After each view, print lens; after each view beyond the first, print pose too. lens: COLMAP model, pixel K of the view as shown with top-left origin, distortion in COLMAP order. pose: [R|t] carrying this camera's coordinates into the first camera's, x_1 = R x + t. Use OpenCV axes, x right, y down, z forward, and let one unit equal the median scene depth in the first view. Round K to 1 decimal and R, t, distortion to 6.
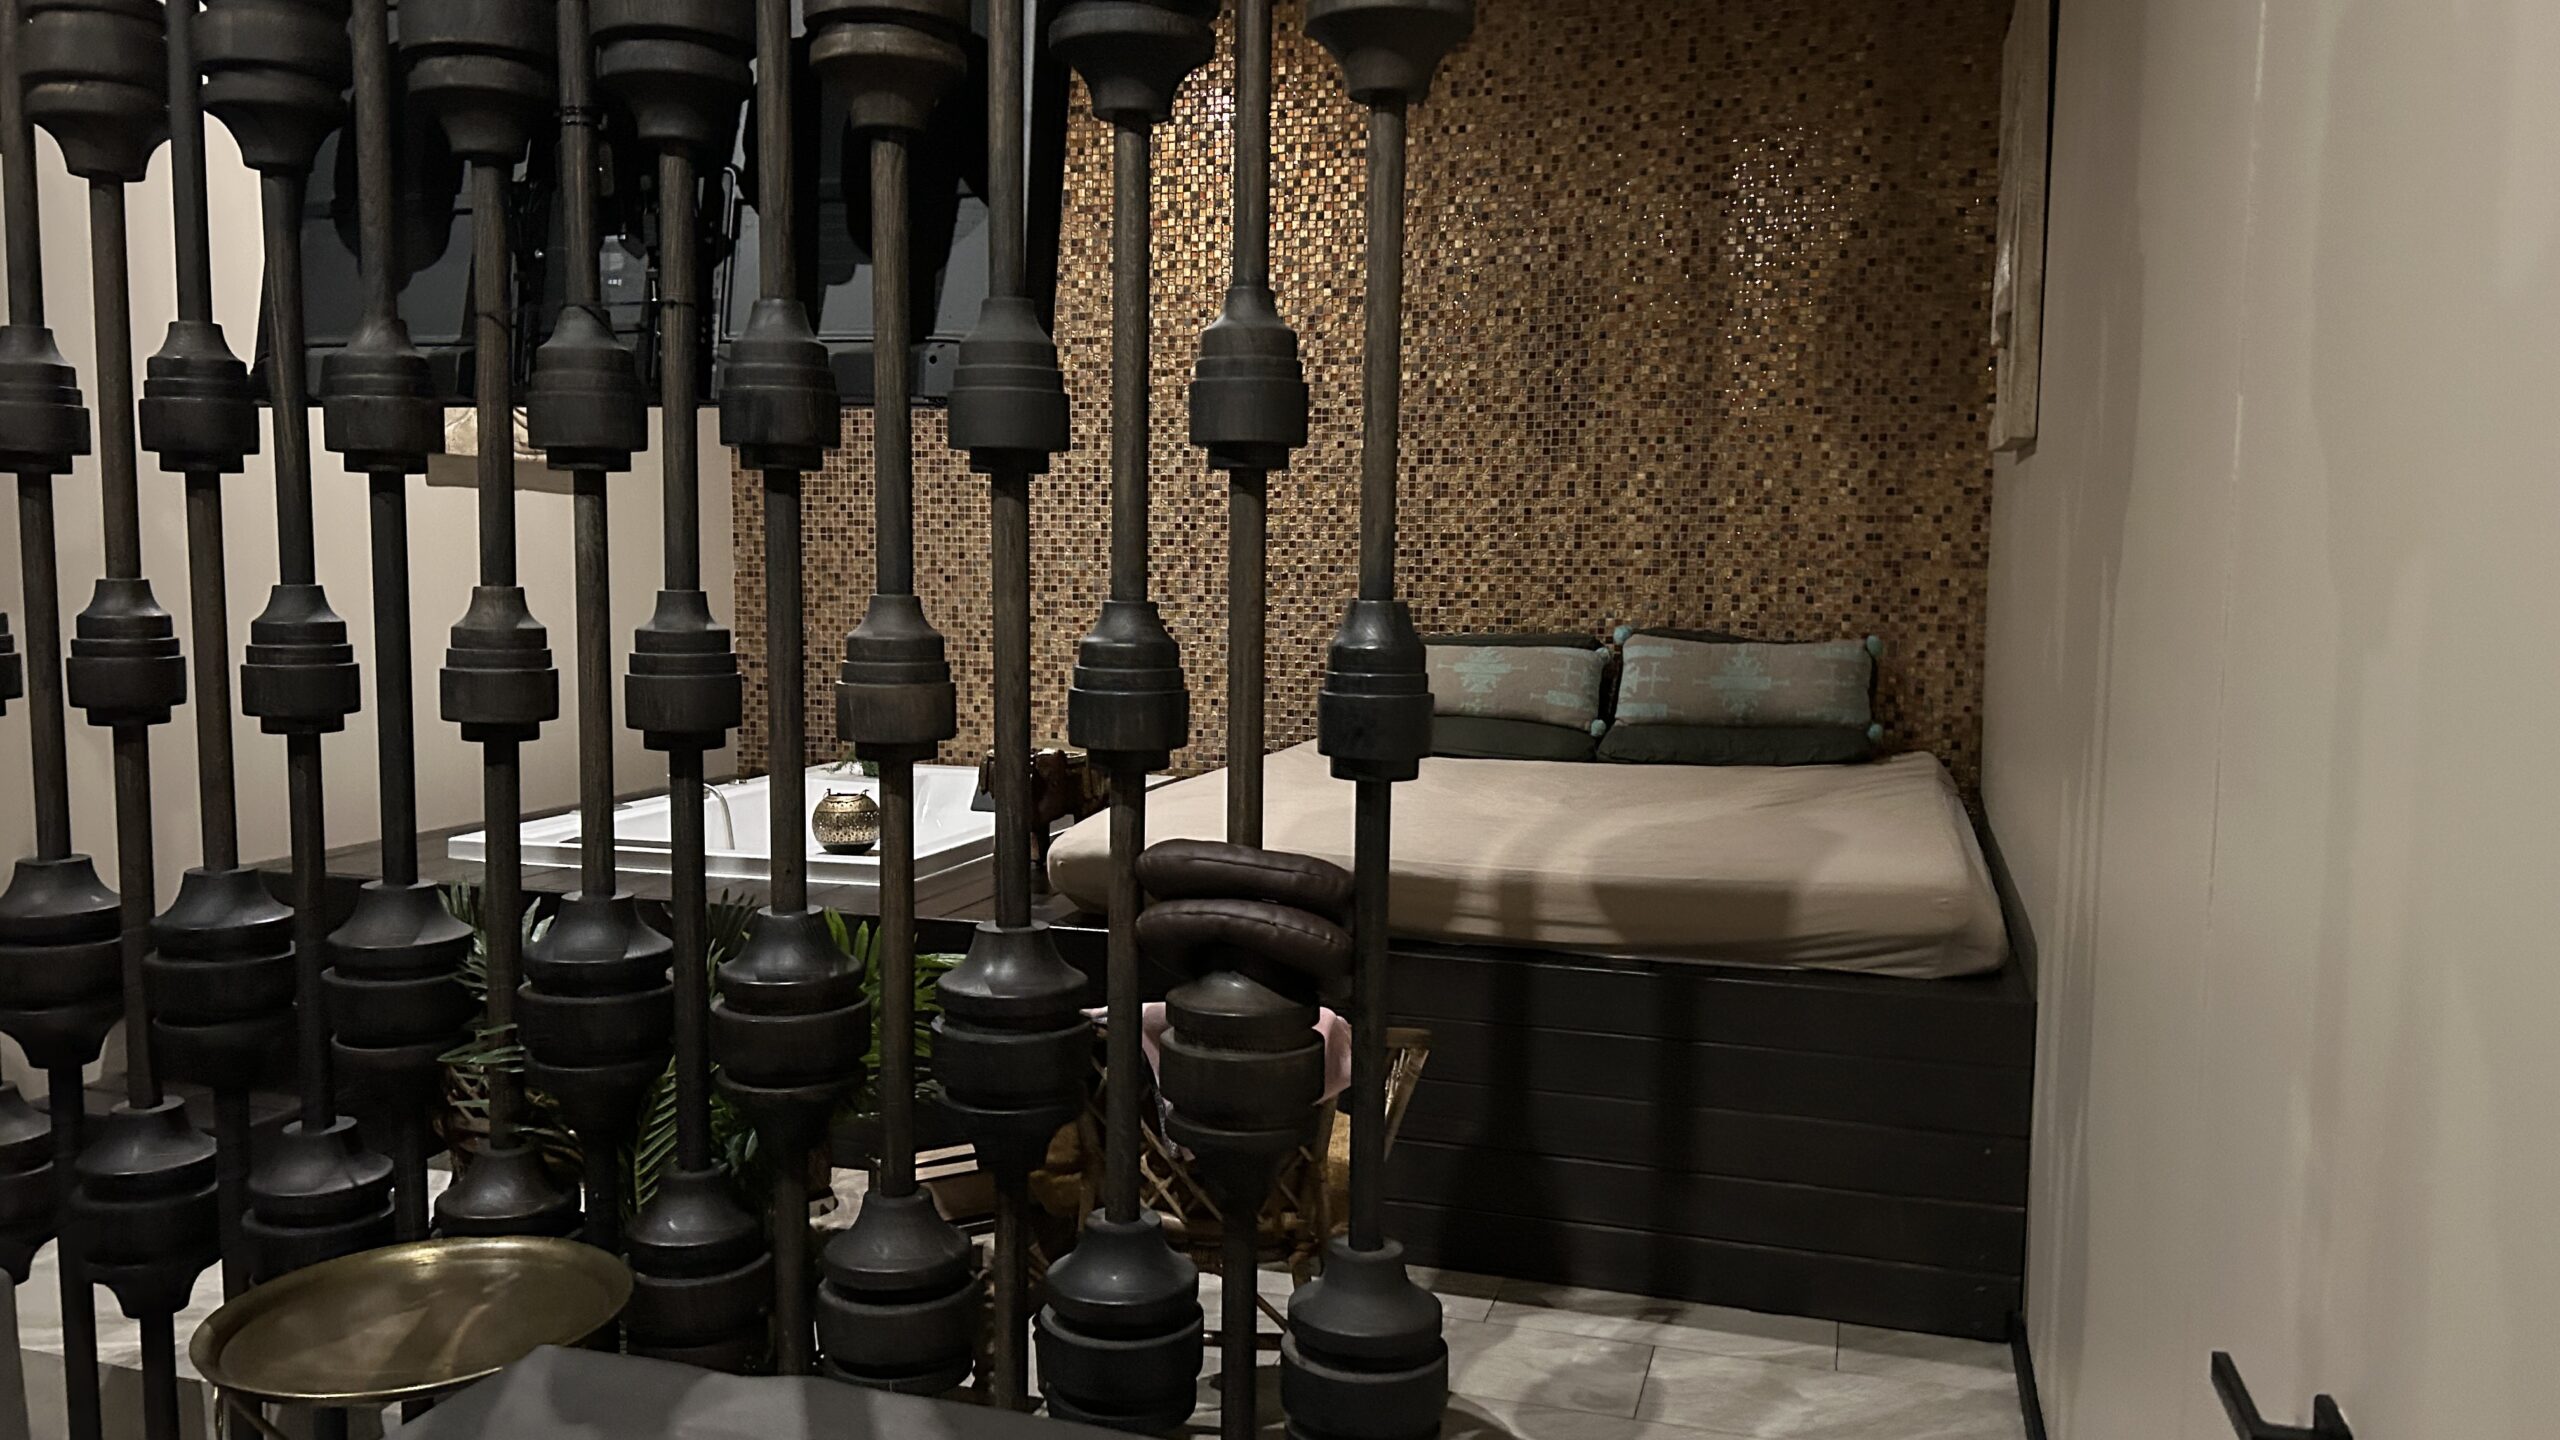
lens RADIAL K [[1918.5, 0, 1260.8], [0, 1918.5, 716.2], [0, 0, 1]] dist [0.134792, -0.228449]
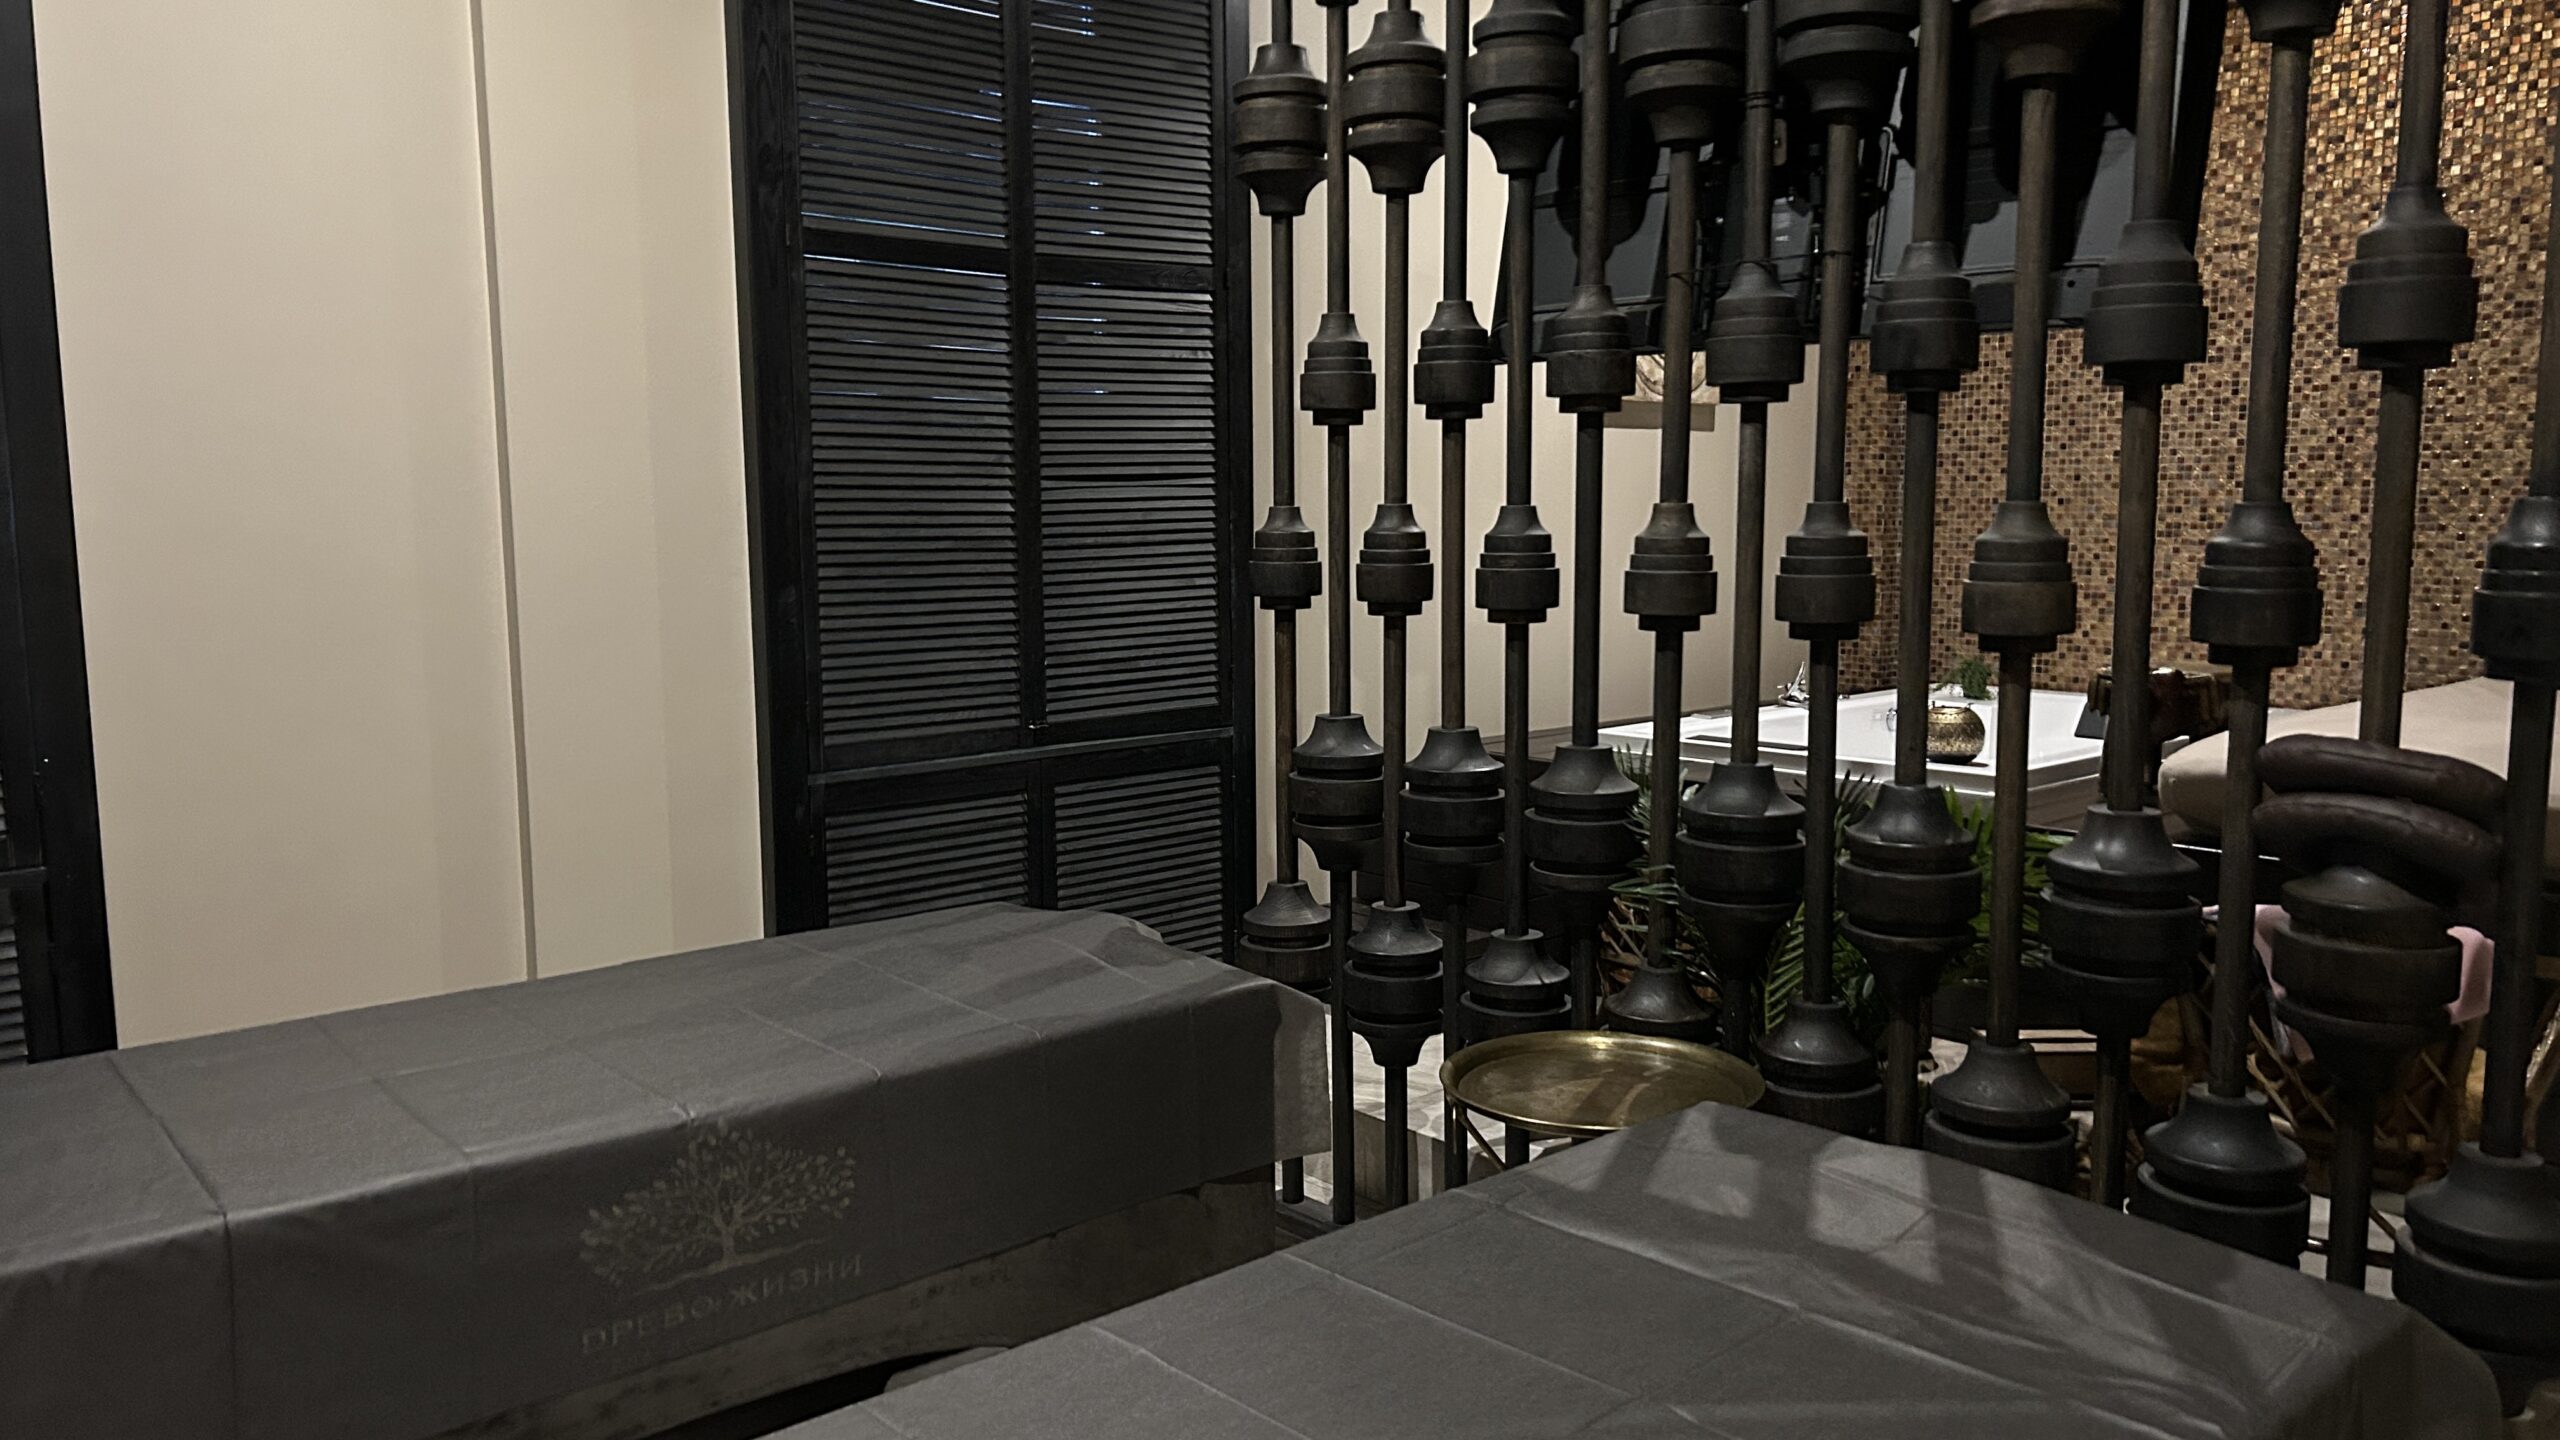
lens RADIAL K [[1889.4, 0, 1280.0], [0, 1889.4, 720.0], [0, 0, 1]] dist [0.039341, -0.034477]
pose [[0.855072, 0.048037, -0.516279, 0.011954], [-0.028322, 0.998540, 0.046002, 0.020346], [0.517735, -0.024713, 0.855184, -0.129701]]
